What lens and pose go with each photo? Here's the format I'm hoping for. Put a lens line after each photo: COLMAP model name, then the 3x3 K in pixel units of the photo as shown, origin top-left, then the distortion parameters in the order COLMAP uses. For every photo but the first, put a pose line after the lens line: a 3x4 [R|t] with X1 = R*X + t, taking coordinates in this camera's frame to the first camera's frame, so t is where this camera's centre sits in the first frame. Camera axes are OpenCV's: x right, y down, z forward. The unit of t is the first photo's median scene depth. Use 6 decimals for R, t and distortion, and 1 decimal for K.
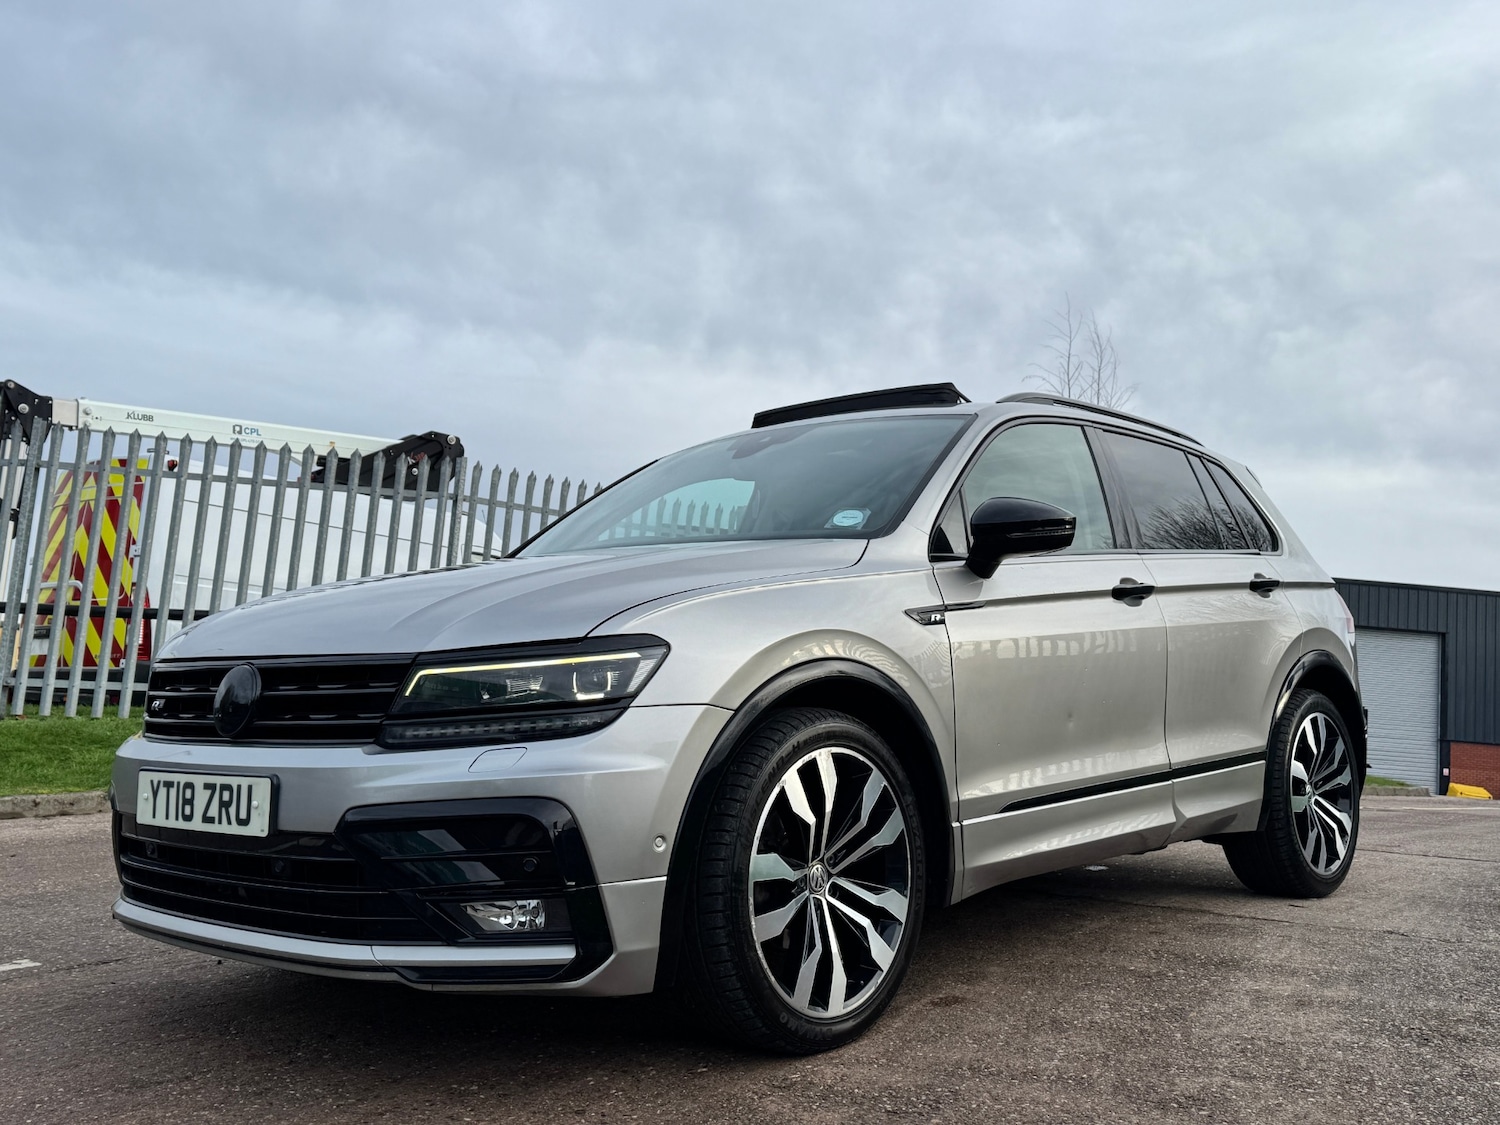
lens RADIAL K [[1455.8, 0, 760.7], [0, 1455.8, 564.4], [0, 0, 1]] dist [0.167887, -0.325200]
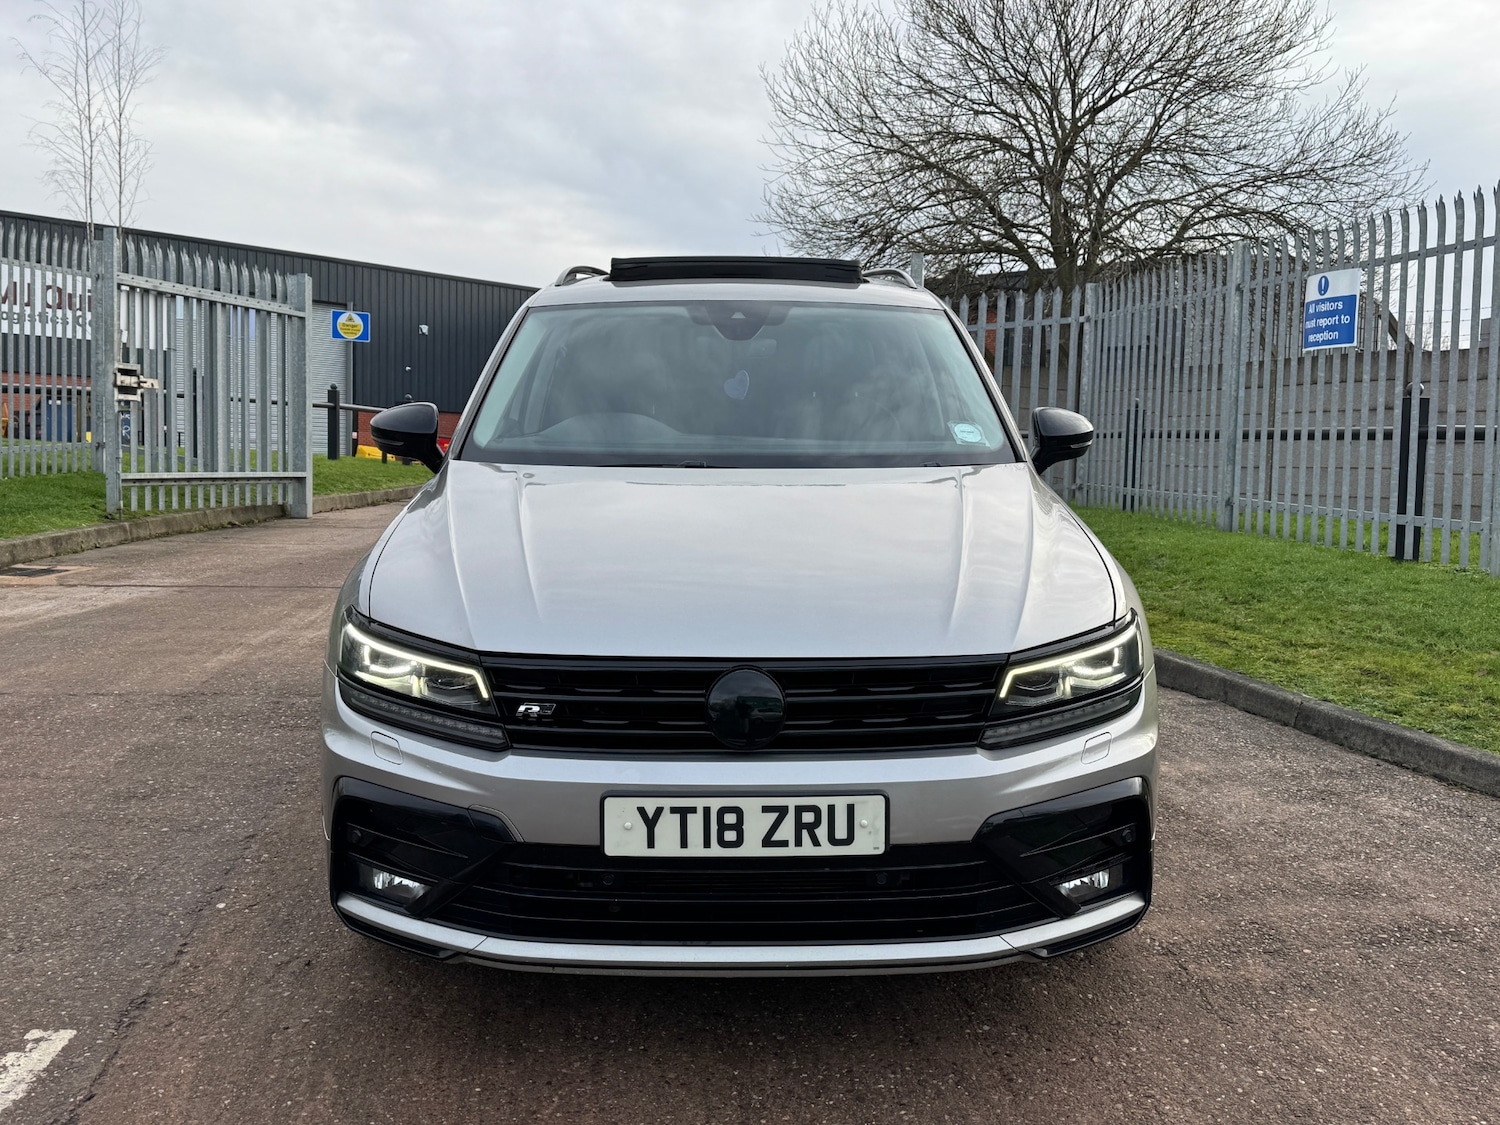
lens RADIAL K [[1452.4, 0, 755.2], [0, 1452.4, 560.7], [0, 0, 1]] dist [0.203440, -0.443397]
pose [[0.748674, -0.097840, 0.655679, -0.911977], [-0.056222, 0.976116, 0.209851, -0.181689], [-0.660550, -0.193974, 0.725291, 0.357896]]
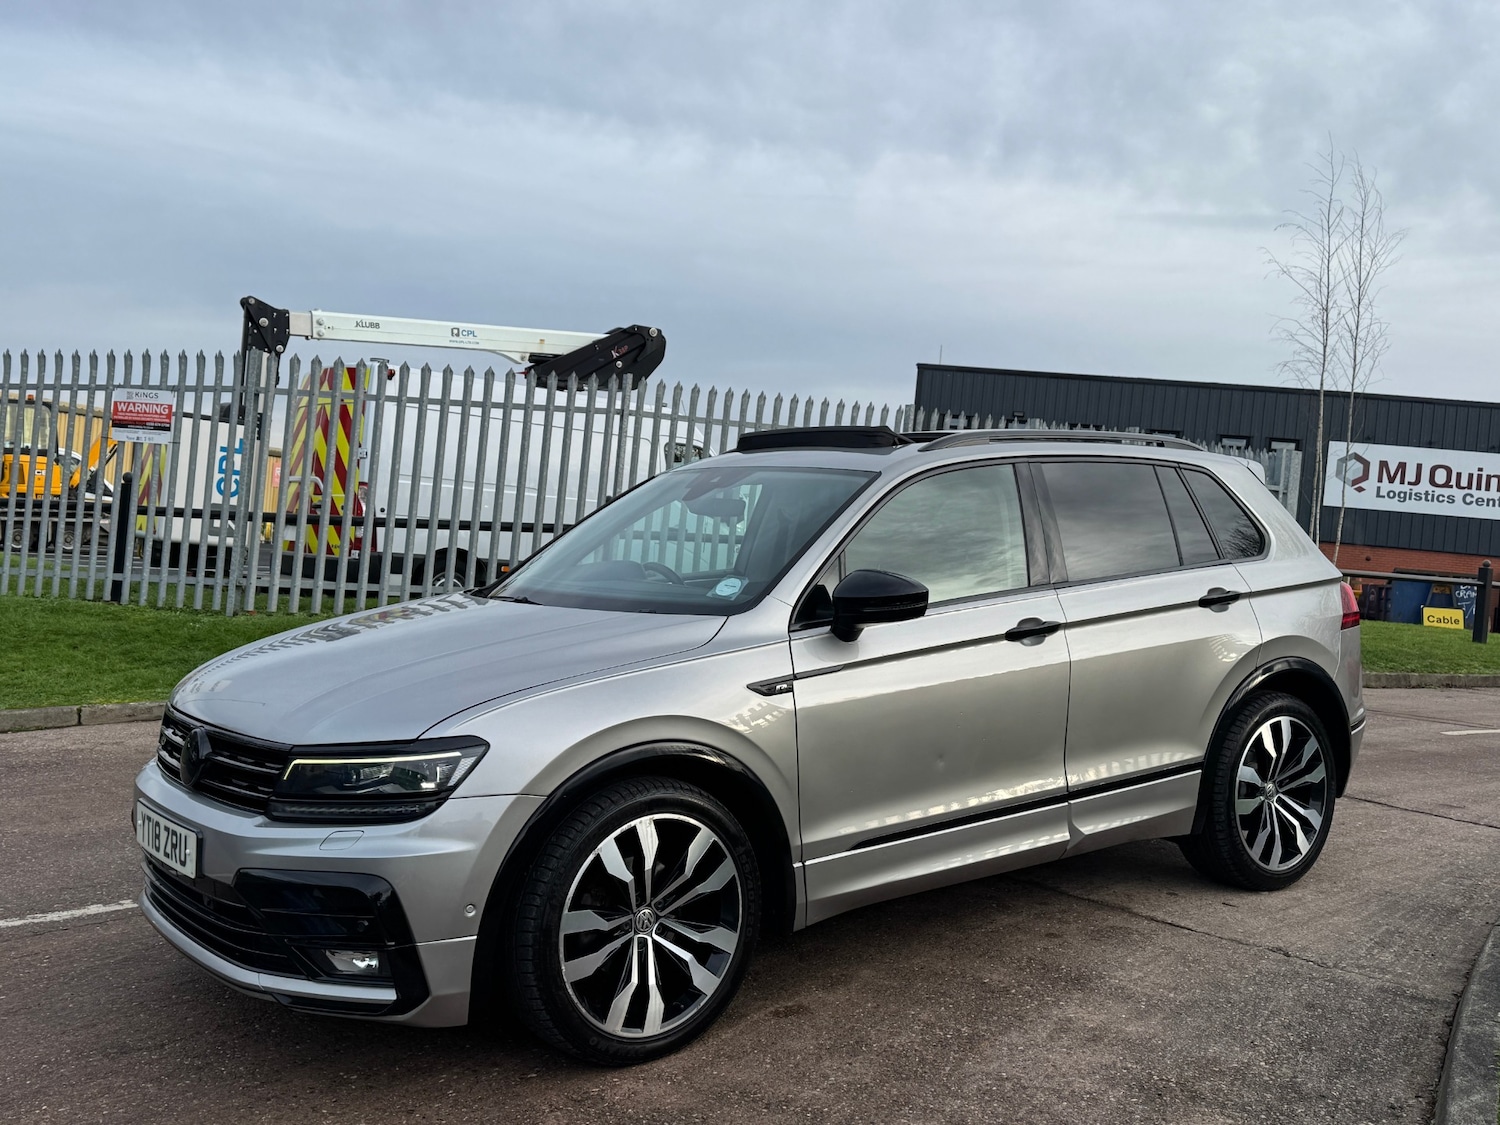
lens RADIAL K [[1452.4, 0, 755.2], [0, 1452.4, 560.7], [0, 0, 1]] dist [0.203440, -0.443397]
pose [[0.979881, 0.018500, -0.198722, 0.357038], [0.005426, 0.992857, 0.119187, -0.218080], [0.199508, -0.117868, 0.972781, -0.112199]]
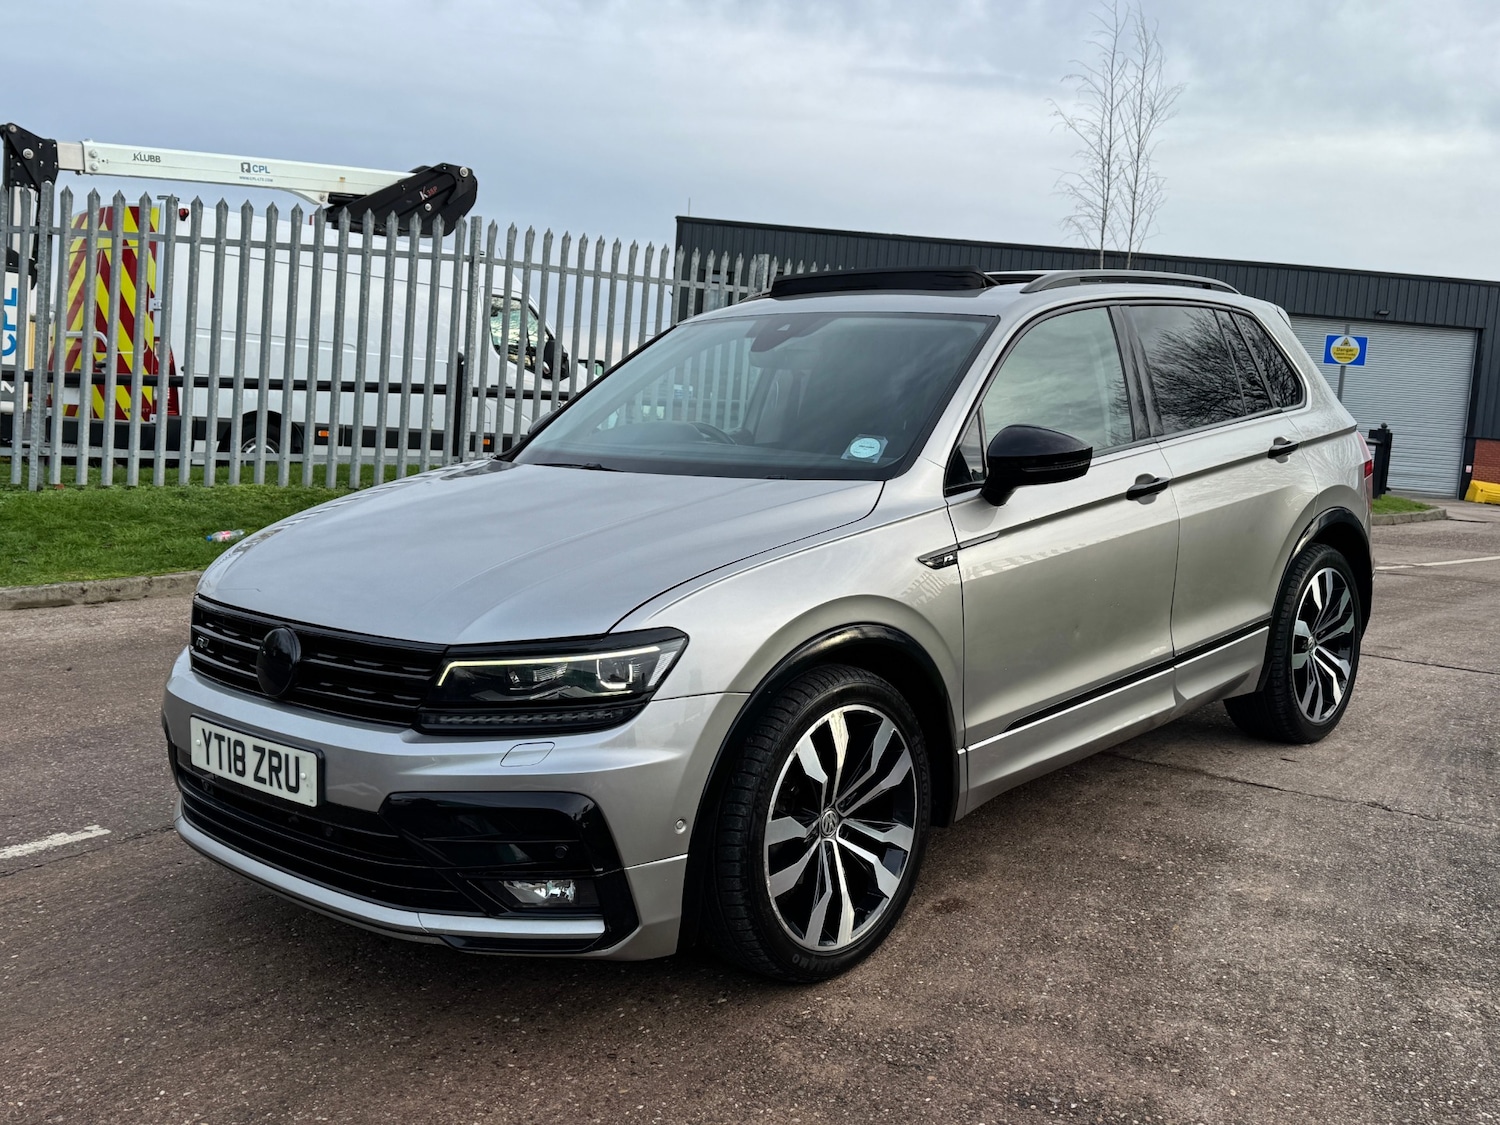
lens RADIAL K [[1452.4, 0, 755.2], [0, 1452.4, 560.7], [0, 0, 1]] dist [0.203440, -0.443397]
pose [[0.999803, 0.005560, -0.019036, 0.004212], [-0.001365, 0.976903, 0.213681, -0.199320], [0.019784, -0.213613, 0.976718, -0.002533]]
